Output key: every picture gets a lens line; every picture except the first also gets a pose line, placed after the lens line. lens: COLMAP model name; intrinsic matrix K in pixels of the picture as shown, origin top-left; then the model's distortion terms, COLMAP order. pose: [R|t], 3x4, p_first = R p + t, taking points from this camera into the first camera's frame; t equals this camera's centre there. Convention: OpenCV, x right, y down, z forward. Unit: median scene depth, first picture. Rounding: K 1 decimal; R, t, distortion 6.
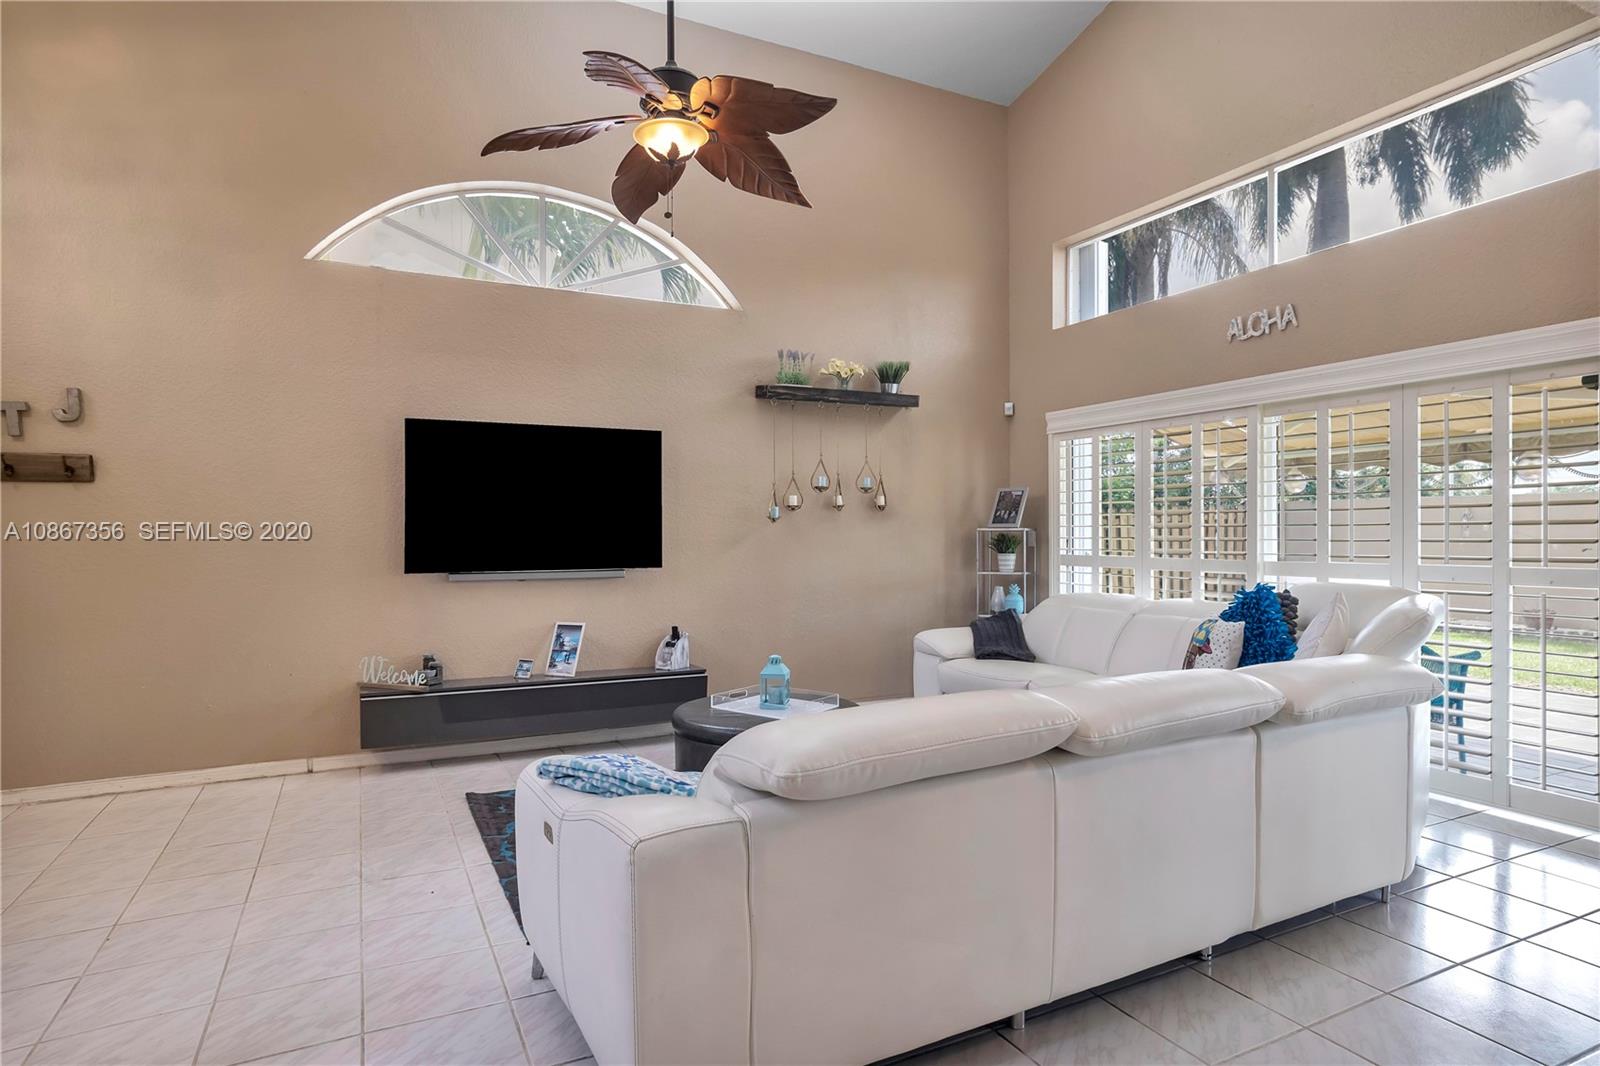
lens RADIAL K [[873.8, 0, 806.0], [0, 873.8, 532.6], [0, 0, 1]] dist [-0.045262, 0.030281]
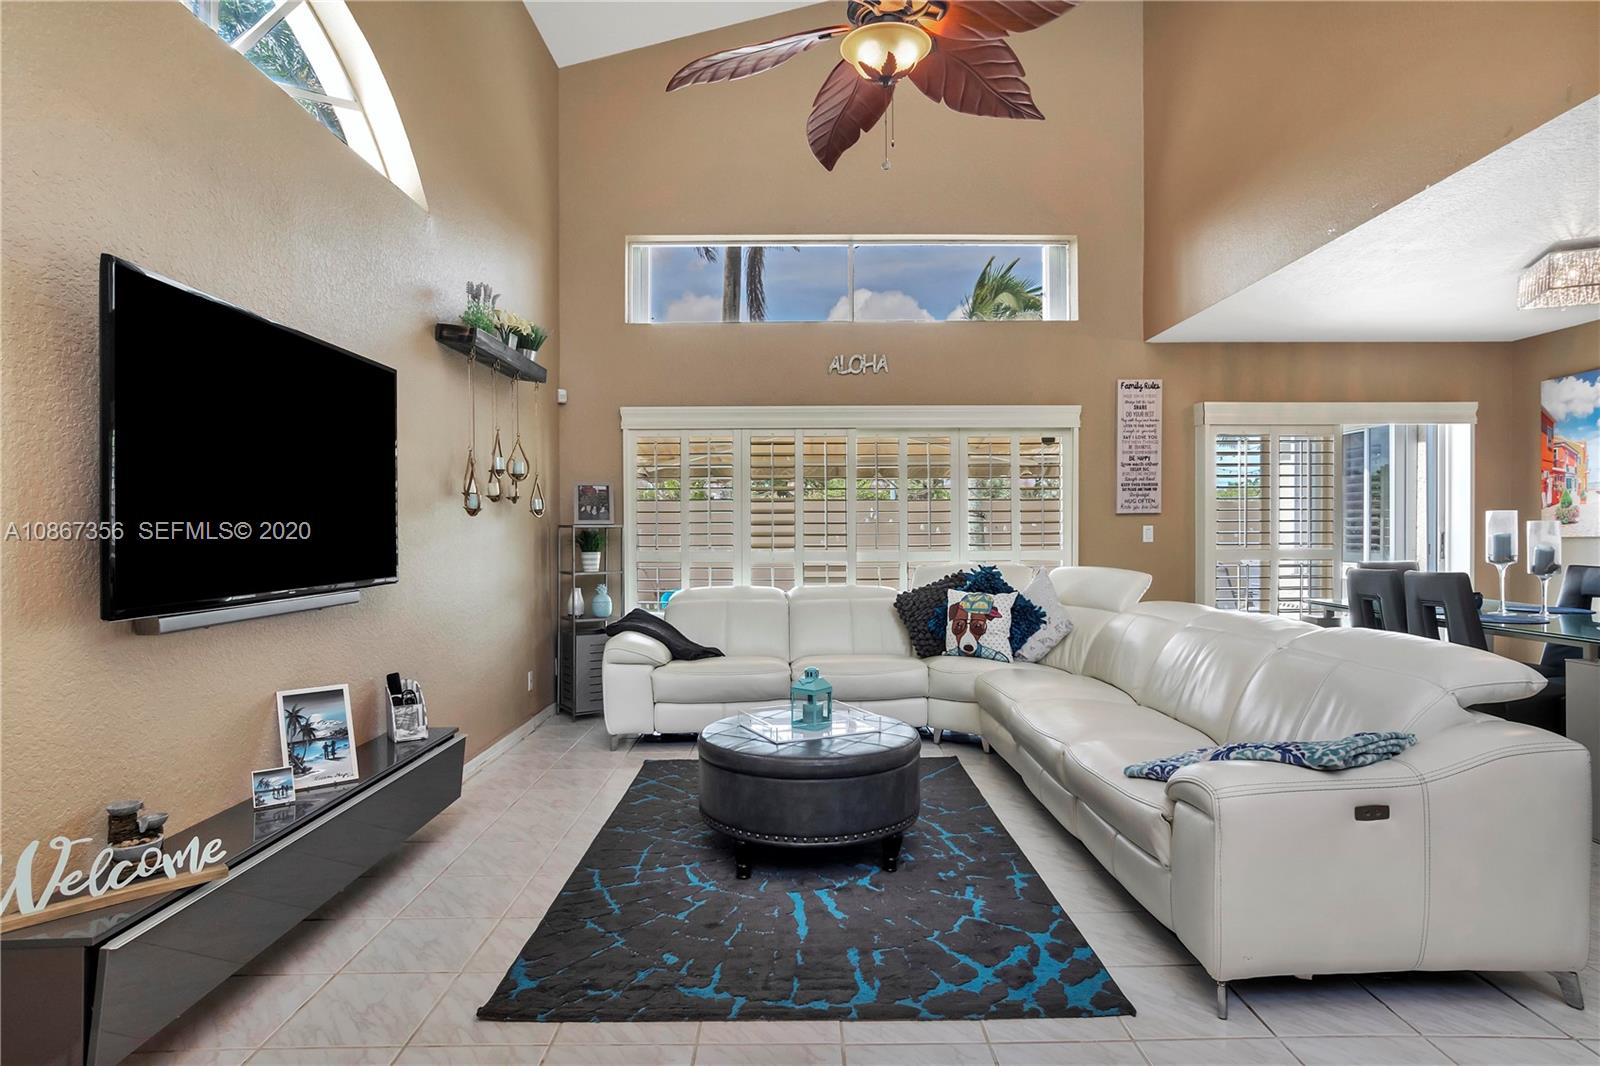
lens RADIAL K [[873.8, 0, 806.2], [0, 873.8, 541.0], [0, 0, 1]] dist [-0.045262, 0.030281]
pose [[0.455116, -0.010898, 0.890365, -0.622502], [0.002983, 0.999938, 0.010714, 0.003523], [-0.890427, -0.002220, 0.455121, 0.464966]]
